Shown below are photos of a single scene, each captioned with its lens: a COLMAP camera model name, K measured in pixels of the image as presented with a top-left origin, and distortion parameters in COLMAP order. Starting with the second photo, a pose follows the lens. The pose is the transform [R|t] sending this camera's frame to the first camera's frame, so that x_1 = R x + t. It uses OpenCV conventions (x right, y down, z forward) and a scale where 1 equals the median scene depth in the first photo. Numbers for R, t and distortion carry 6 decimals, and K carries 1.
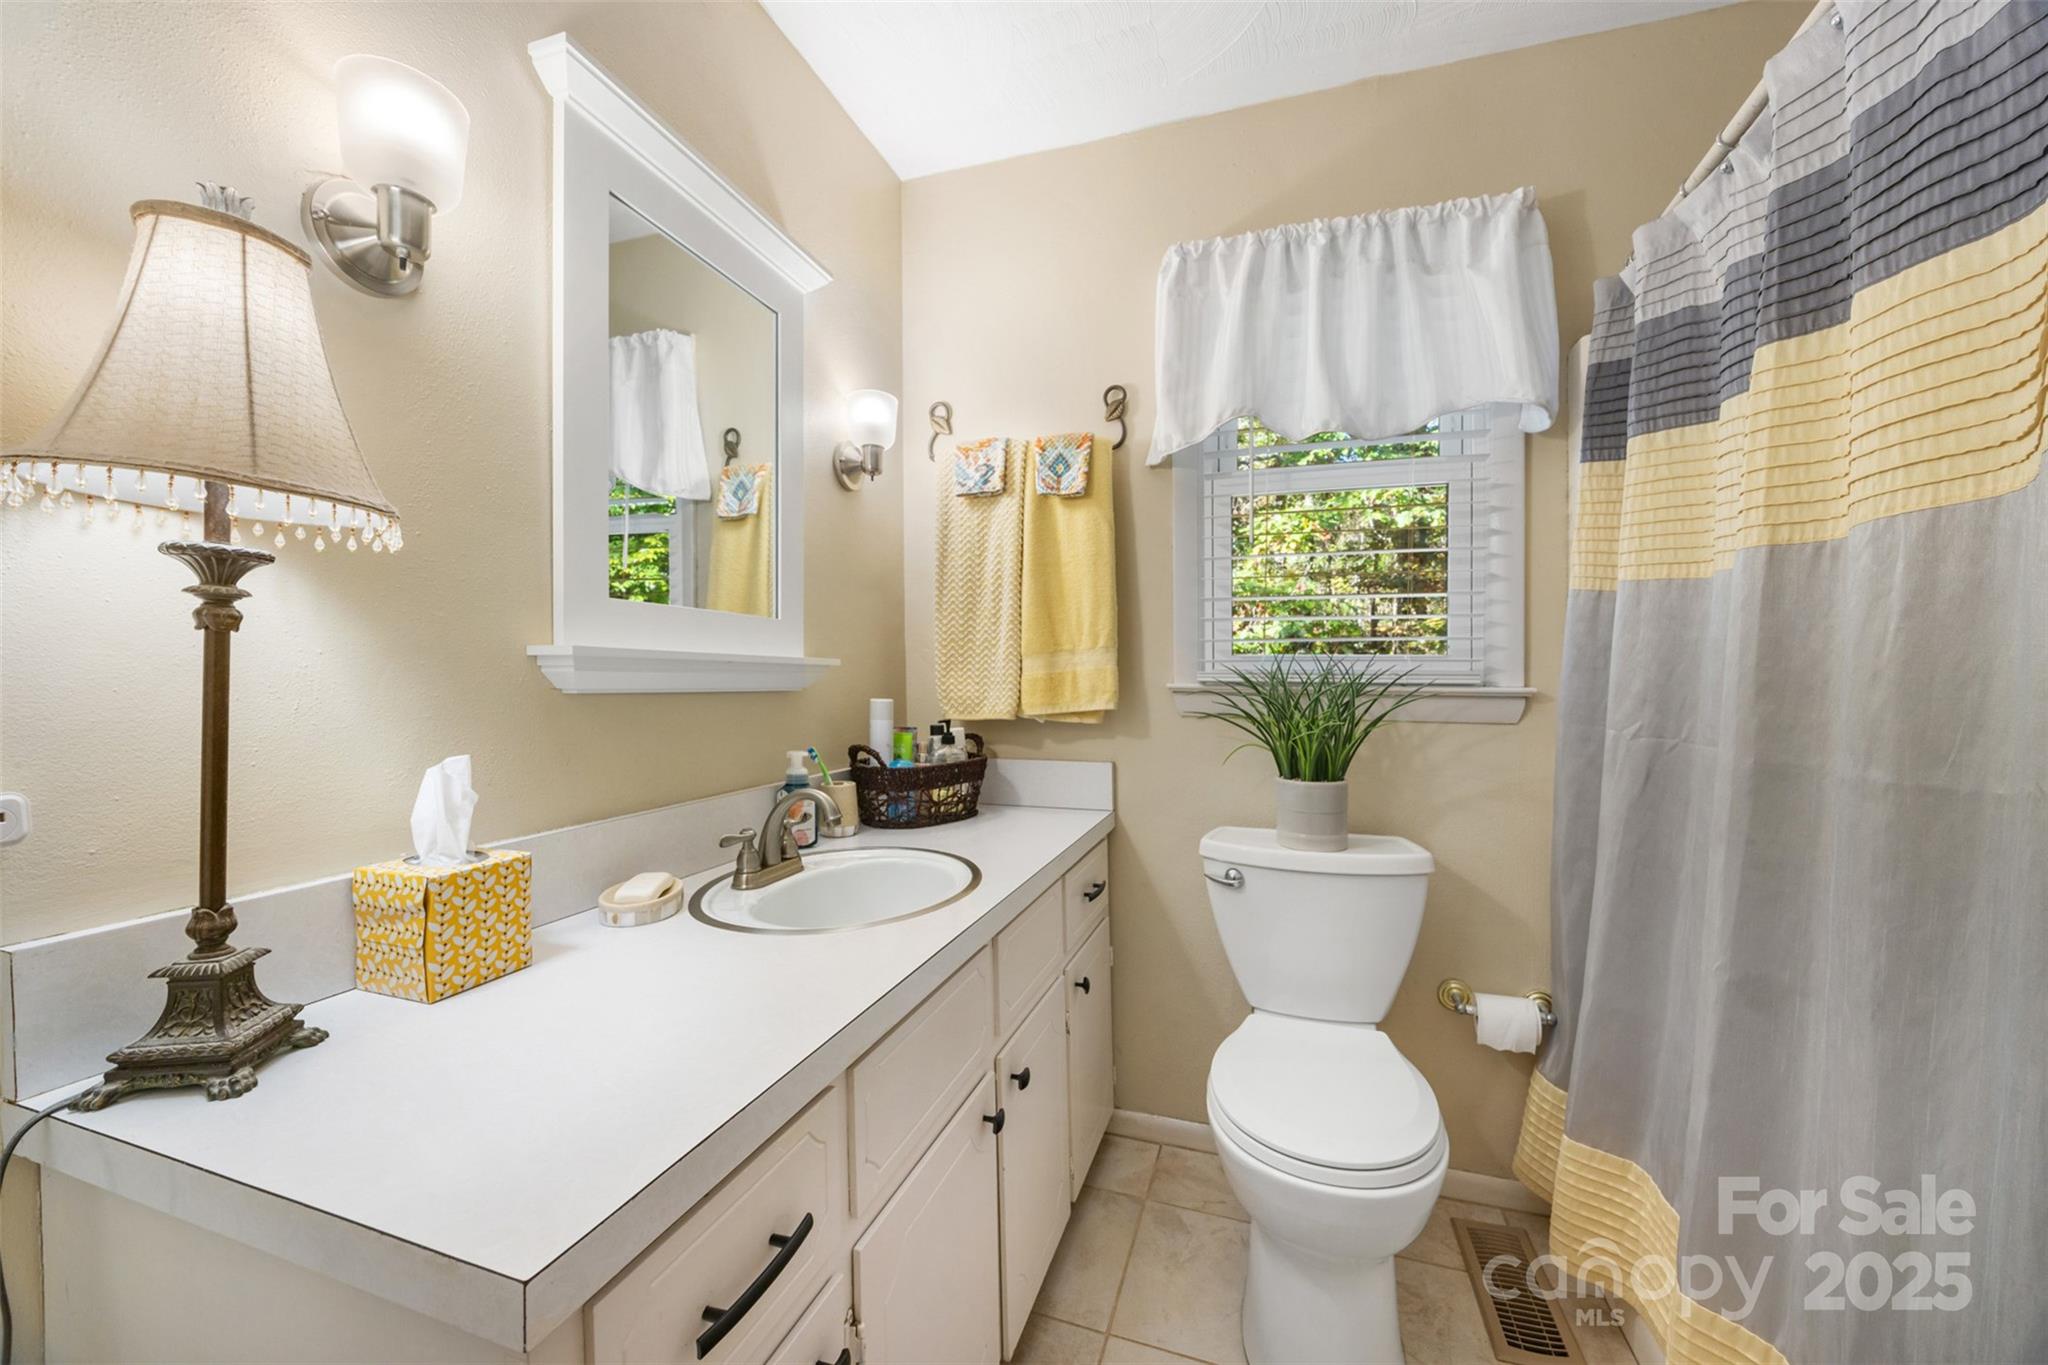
lens RADIAL K [[783.2, 0, 1019.8], [0, 783.2, 677.0], [0, 0, 1]] dist [-0.002609, -0.000256]
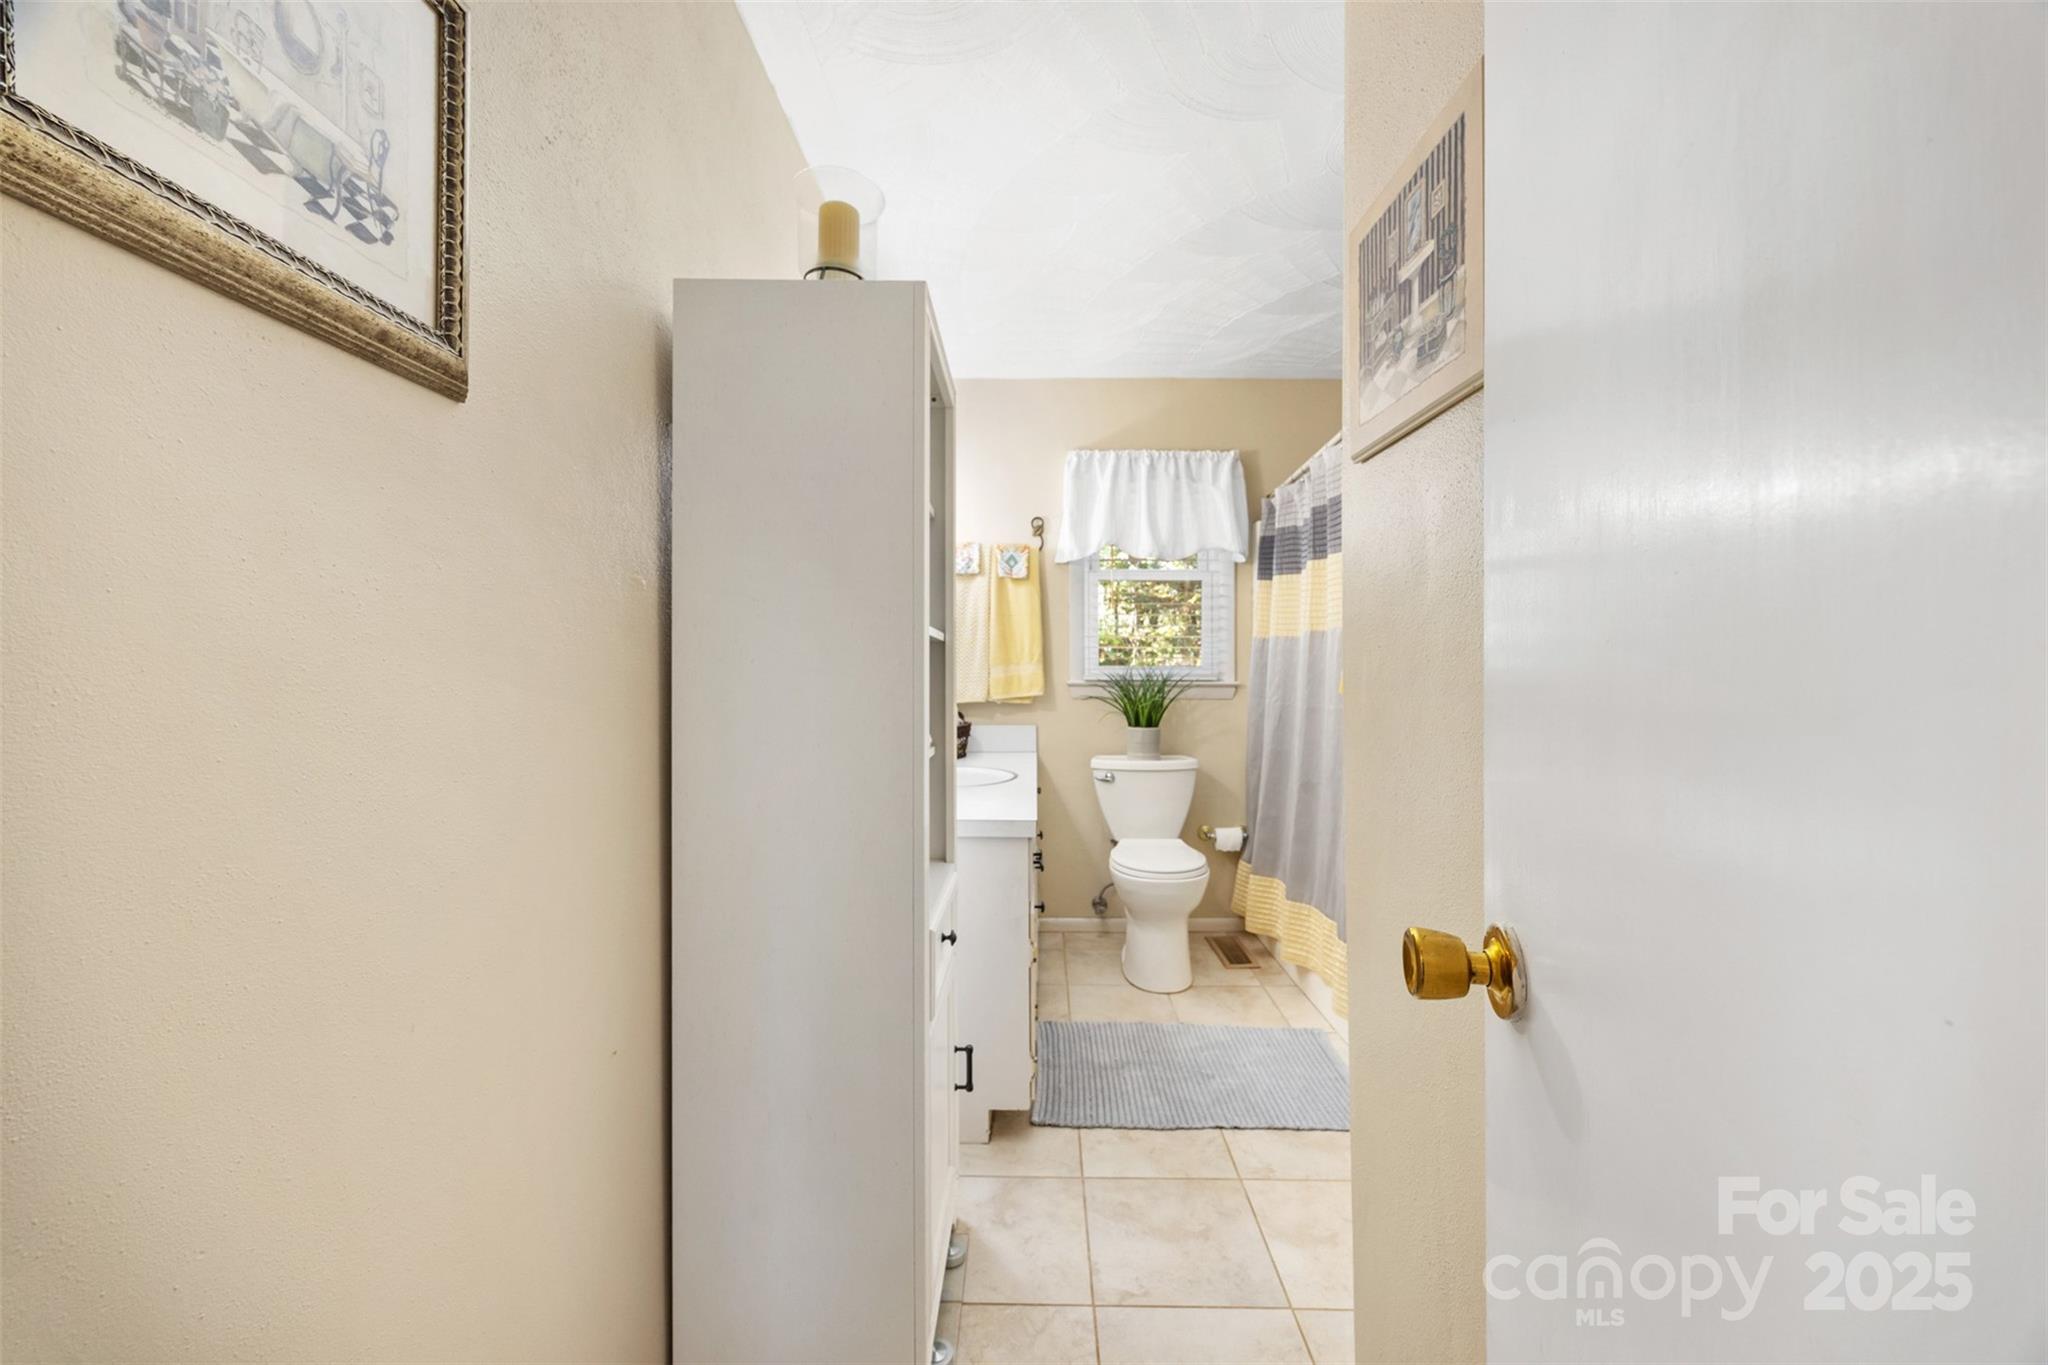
lens RADIAL K [[783.2, 0, 1027.5], [0, 783.2, 678.0], [0, 0, 1]] dist [-0.002609, -0.000256]
pose [[0.951538, -0.005990, 0.307473, -0.529539], [0.003776, 0.999962, 0.007795, -0.015634], [-0.307508, -0.006256, 0.951525, -0.827517]]
